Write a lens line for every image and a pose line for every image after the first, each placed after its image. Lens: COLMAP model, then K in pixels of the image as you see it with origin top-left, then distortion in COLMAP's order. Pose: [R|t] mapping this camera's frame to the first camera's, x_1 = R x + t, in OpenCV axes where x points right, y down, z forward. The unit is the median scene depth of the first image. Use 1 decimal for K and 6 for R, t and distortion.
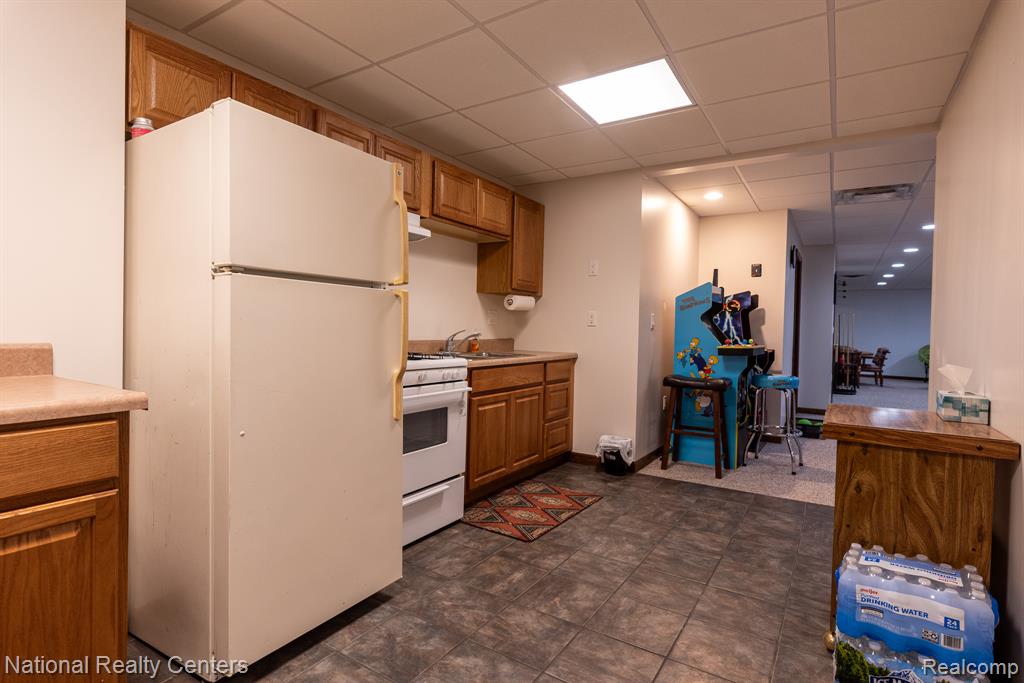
lens RADIAL K [[519.6, 0, 511.9], [0, 519.6, 339.8], [0, 0, 1]] dist [0.000663, 0.000191]
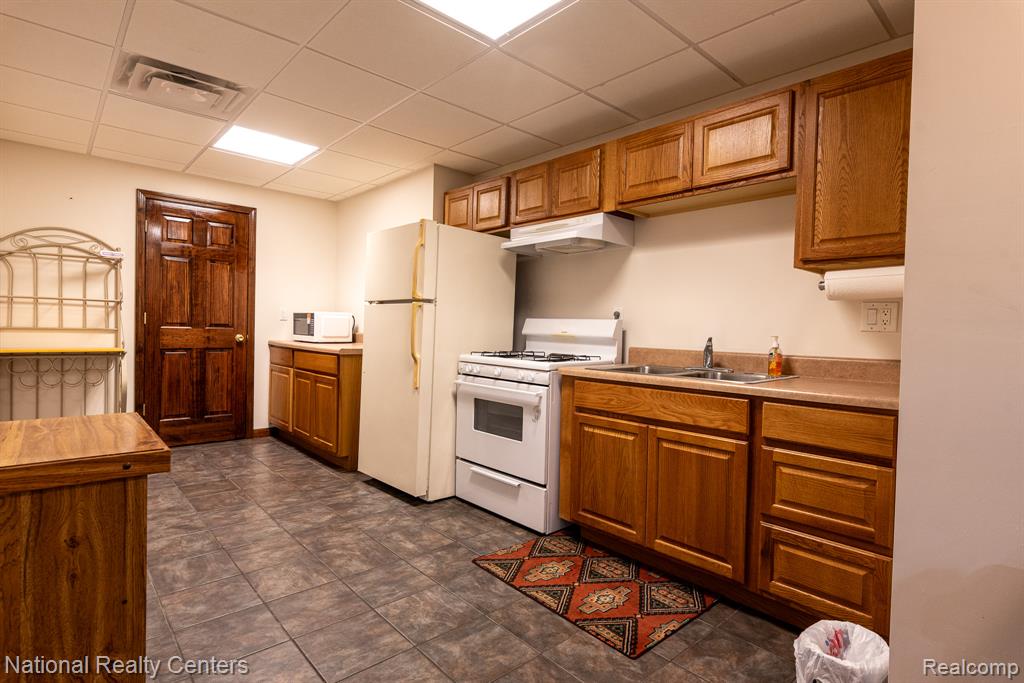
lens RADIAL K [[519.6, 0, 508.3], [0, 519.6, 339.4], [0, 0, 1]] dist [0.000663, 0.000191]
pose [[-0.272398, -0.007280, -0.962157, 0.850375], [-0.050790, 0.998686, 0.006823, -0.009086], [0.960843, 0.050726, -0.272410, 1.218577]]
